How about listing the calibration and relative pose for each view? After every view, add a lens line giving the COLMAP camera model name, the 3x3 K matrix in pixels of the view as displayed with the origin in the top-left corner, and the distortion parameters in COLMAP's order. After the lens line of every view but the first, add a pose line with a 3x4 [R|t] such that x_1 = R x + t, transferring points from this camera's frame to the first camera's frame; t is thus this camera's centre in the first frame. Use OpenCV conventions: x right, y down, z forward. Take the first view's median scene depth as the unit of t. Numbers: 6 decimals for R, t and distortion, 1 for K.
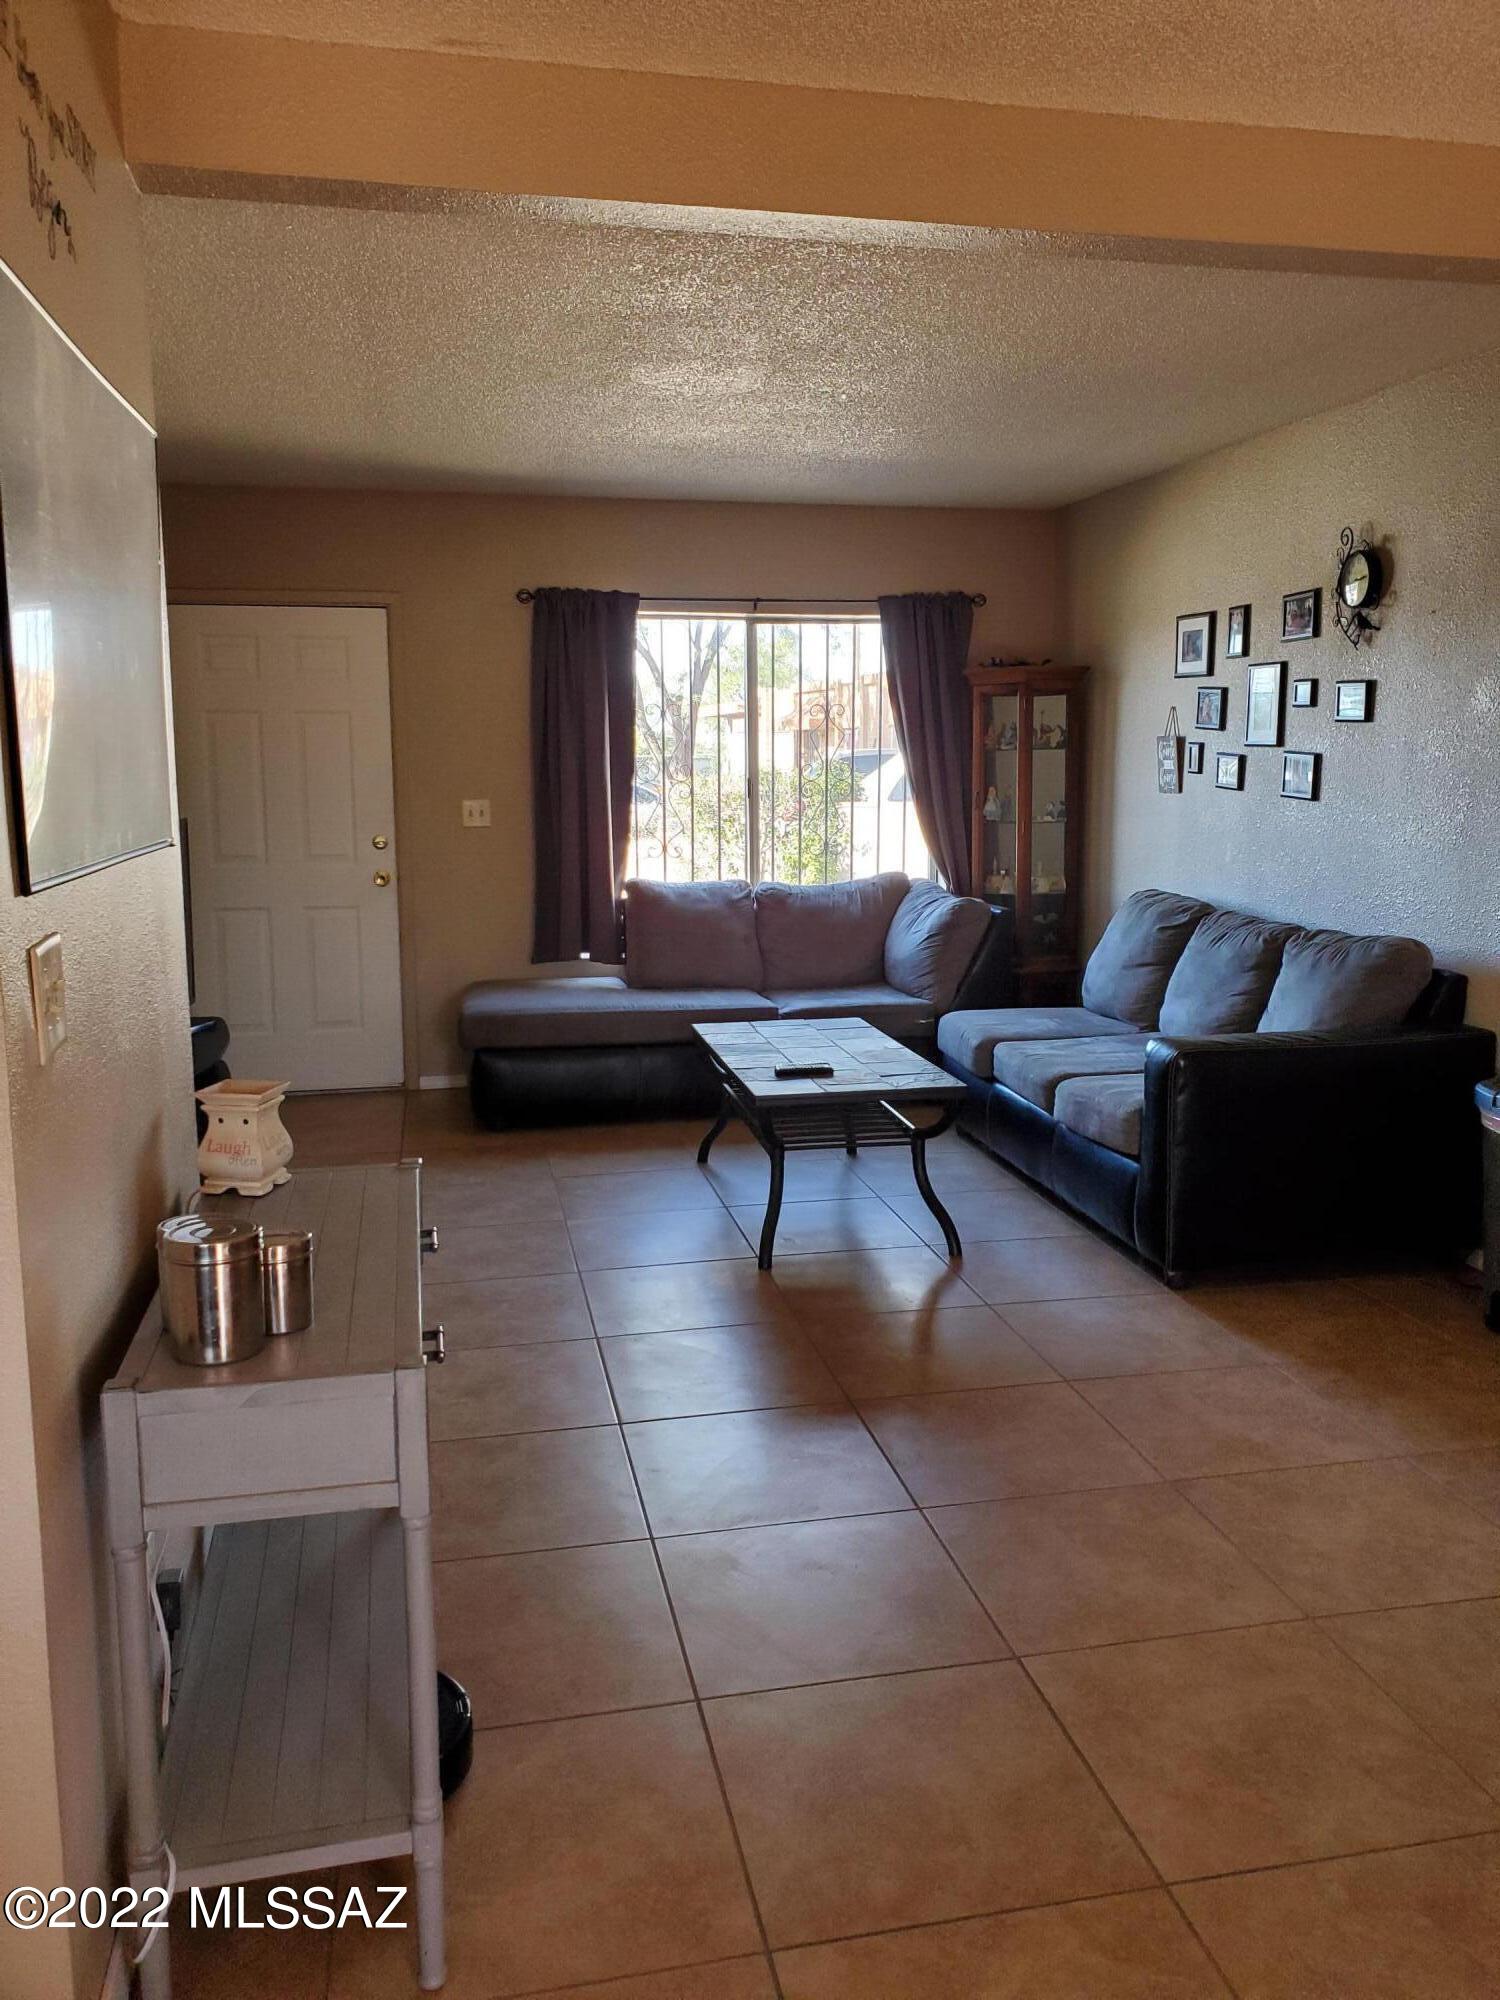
lens RADIAL K [[1565.3, 0, 738.7], [0, 1565.3, 969.0], [0, 0, 1]] dist [0.009246, 0.012788]
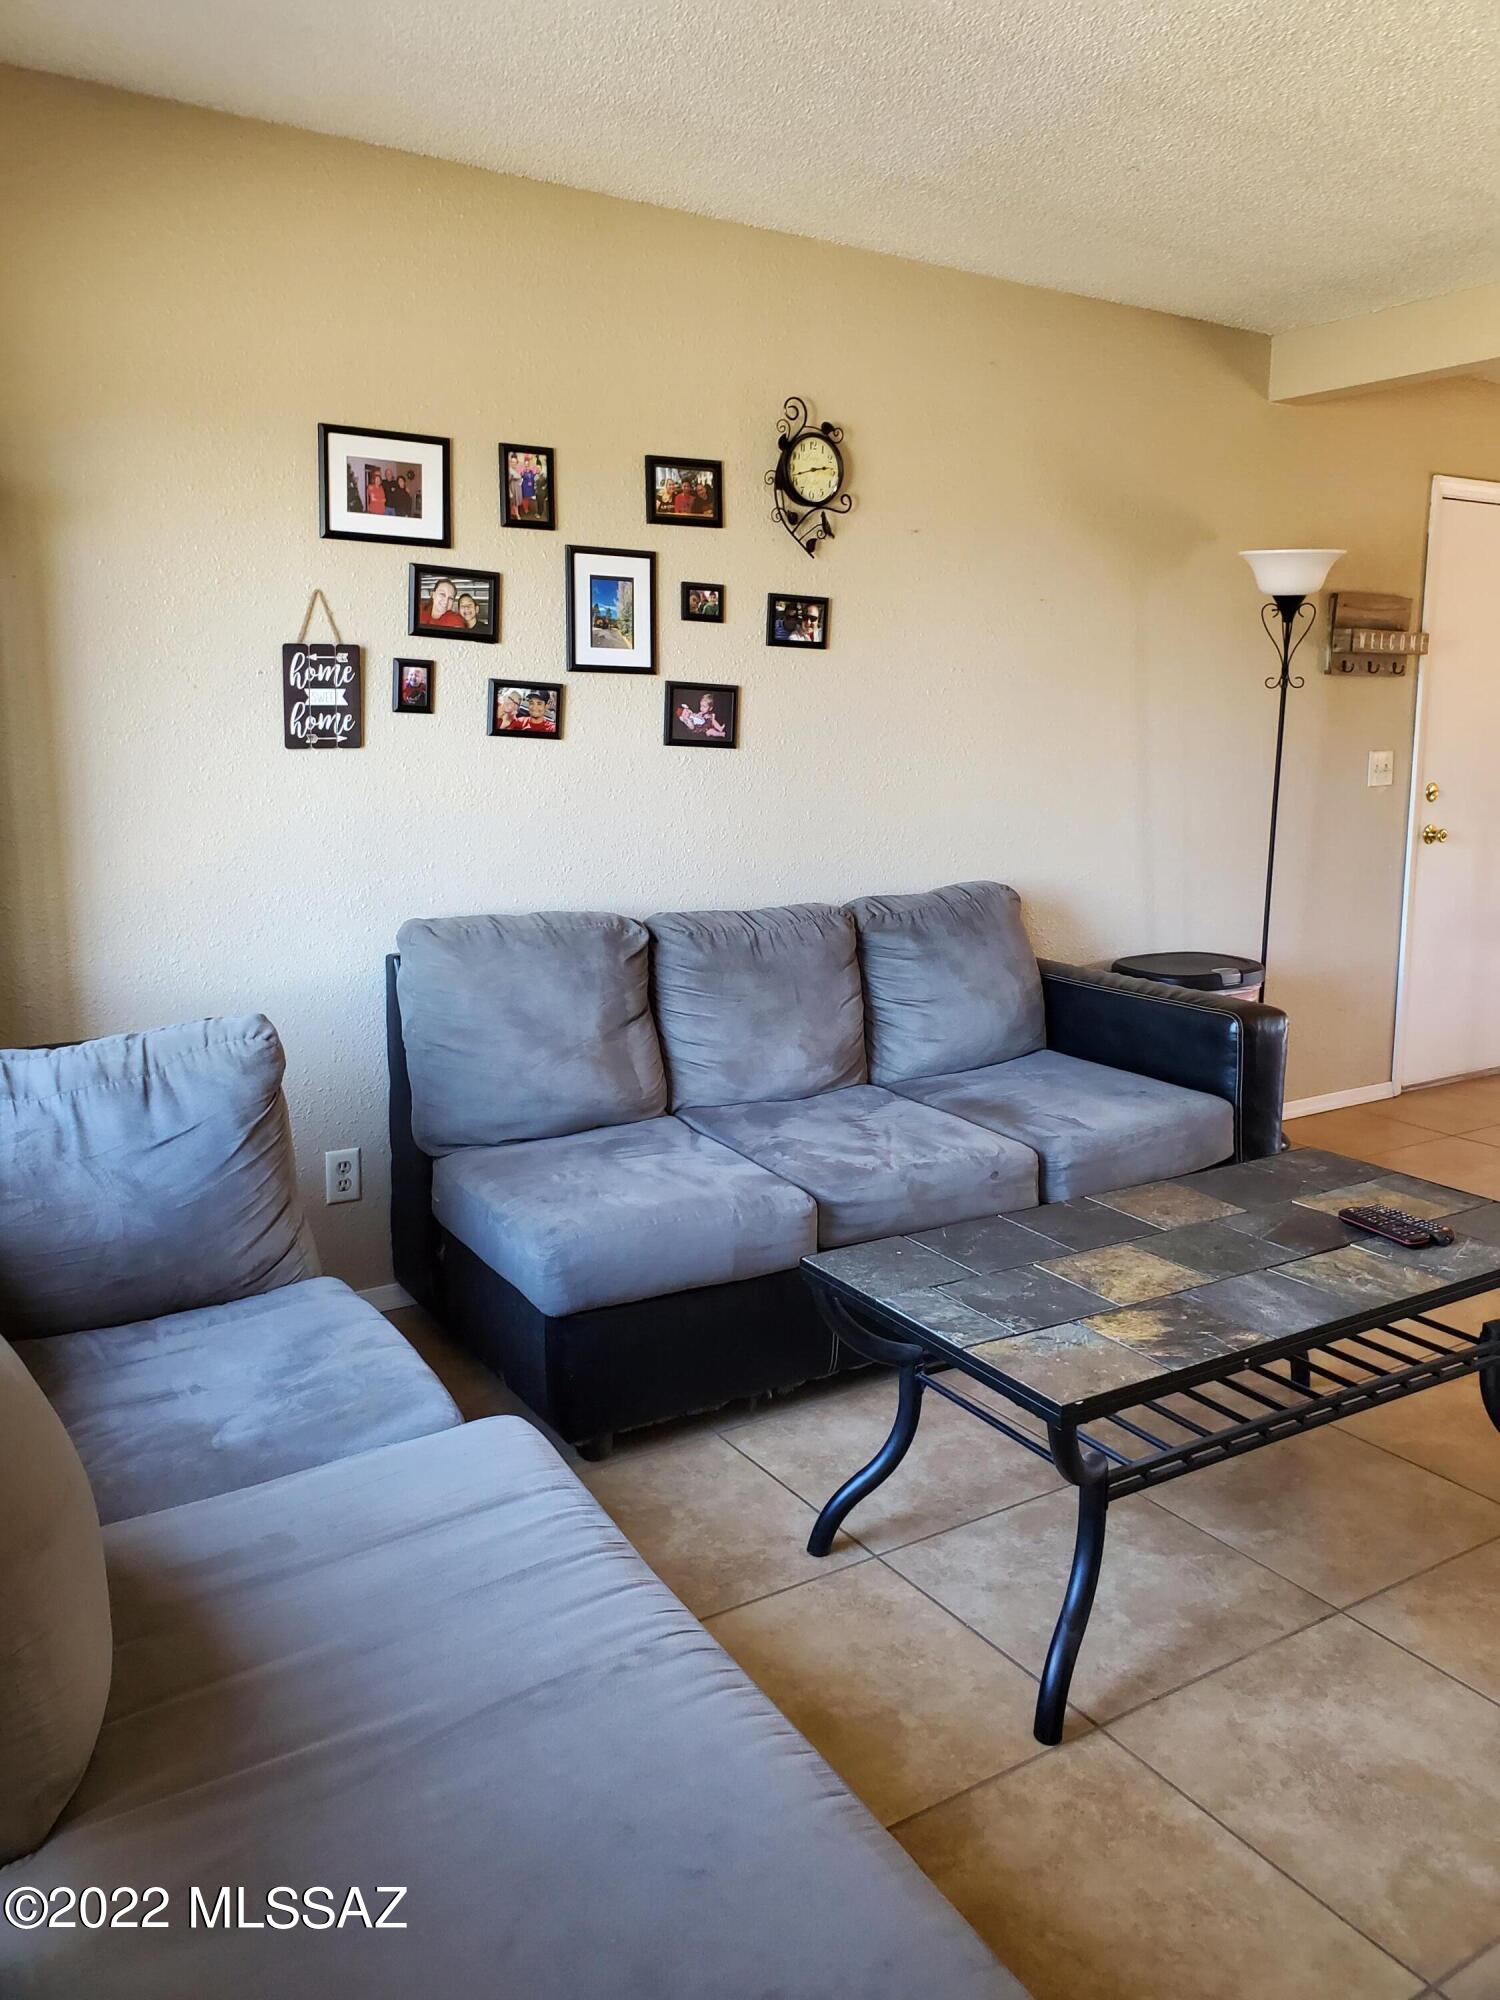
lens RADIAL K [[1565.3, 0, 738.7], [0, 1565.3, 969.0], [0, 0, 1]] dist [0.009246, 0.012788]
pose [[-0.327294, -0.137588, 0.934852, -0.310869], [0.127924, 0.973783, 0.188104, -0.126500], [-0.936223, 0.181155, -0.301113, 1.082533]]
